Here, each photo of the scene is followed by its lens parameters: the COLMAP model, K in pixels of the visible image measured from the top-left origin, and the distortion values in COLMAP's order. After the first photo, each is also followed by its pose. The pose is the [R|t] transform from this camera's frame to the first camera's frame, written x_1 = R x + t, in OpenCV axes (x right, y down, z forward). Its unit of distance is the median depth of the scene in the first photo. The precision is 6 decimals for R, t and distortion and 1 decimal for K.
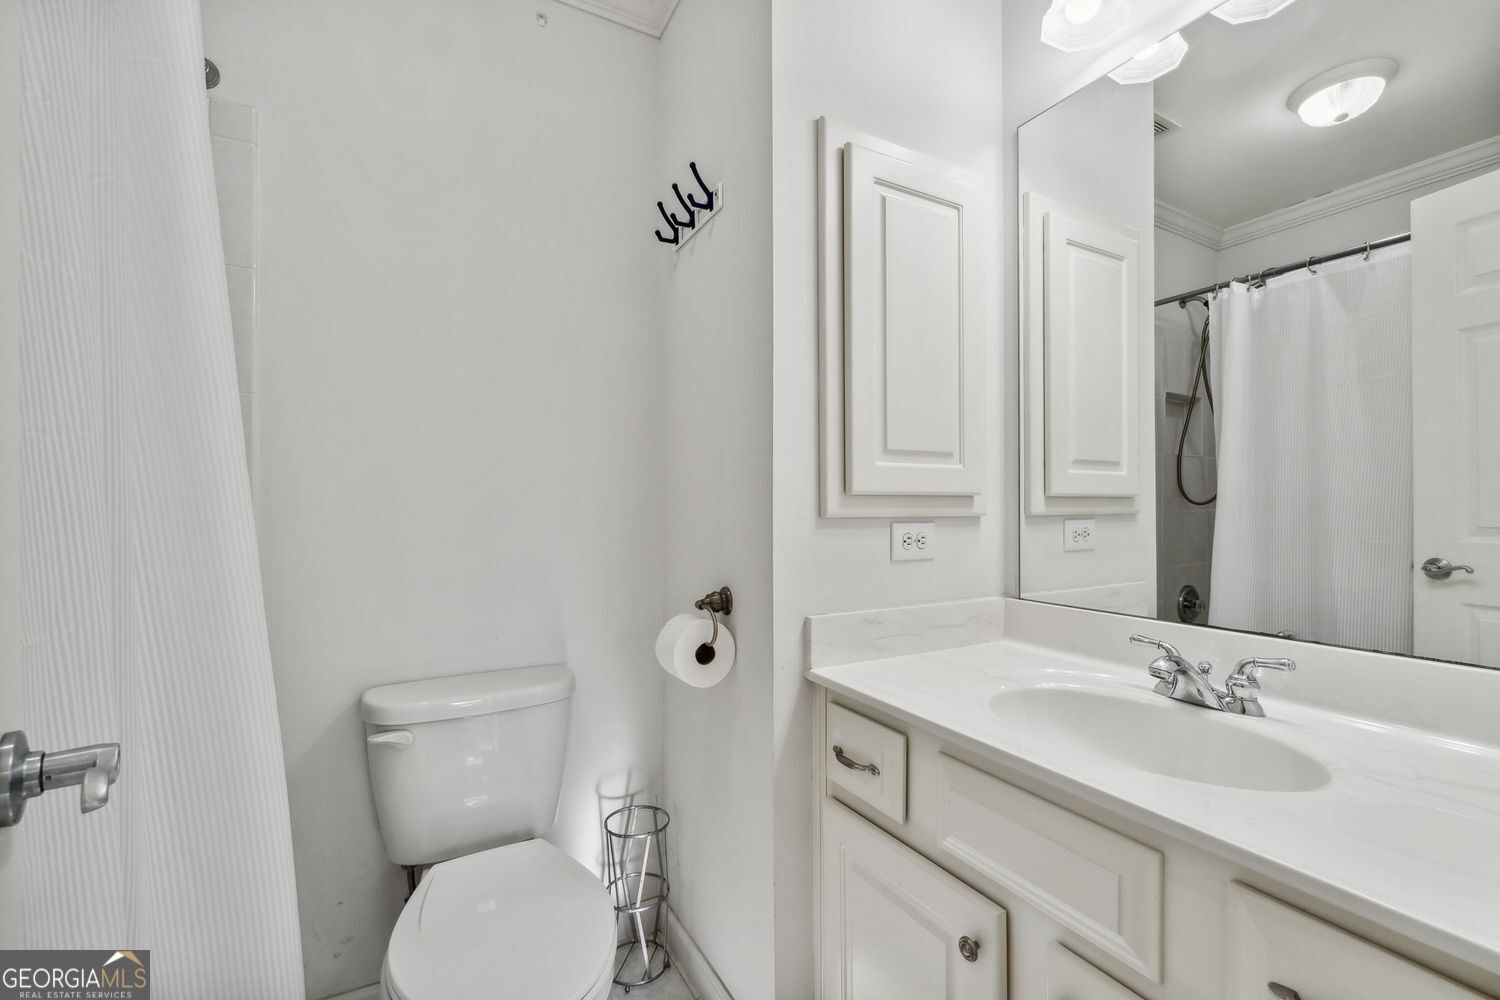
lens RADIAL K [[636.7, 0, 749.1], [0, 636.7, 499.3], [0, 0, 1]] dist [-0.005051, -0.000362]
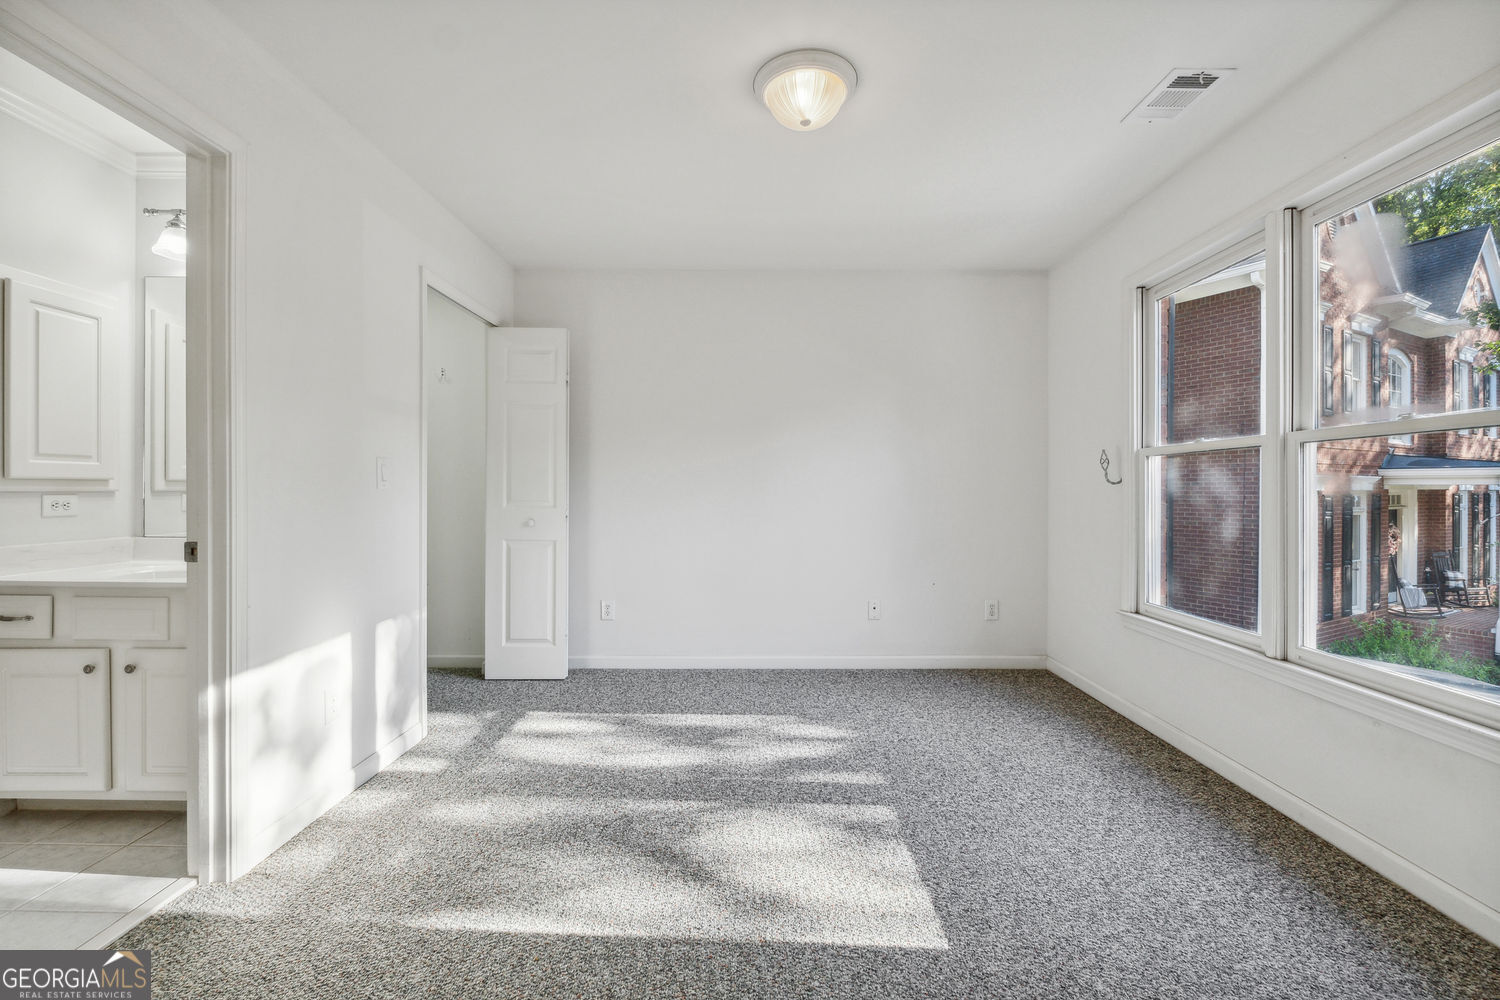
lens RADIAL K [[636.7, 0, 749.3], [0, 636.7, 483.6], [0, 0, 1]] dist [-0.005051, -0.000362]
pose [[0.490738, 0.000907, 0.871307, -0.339030], [-0.007189, 0.999970, 0.003007, -0.013843], [-0.871277, -0.007739, 0.490730, -1.556513]]
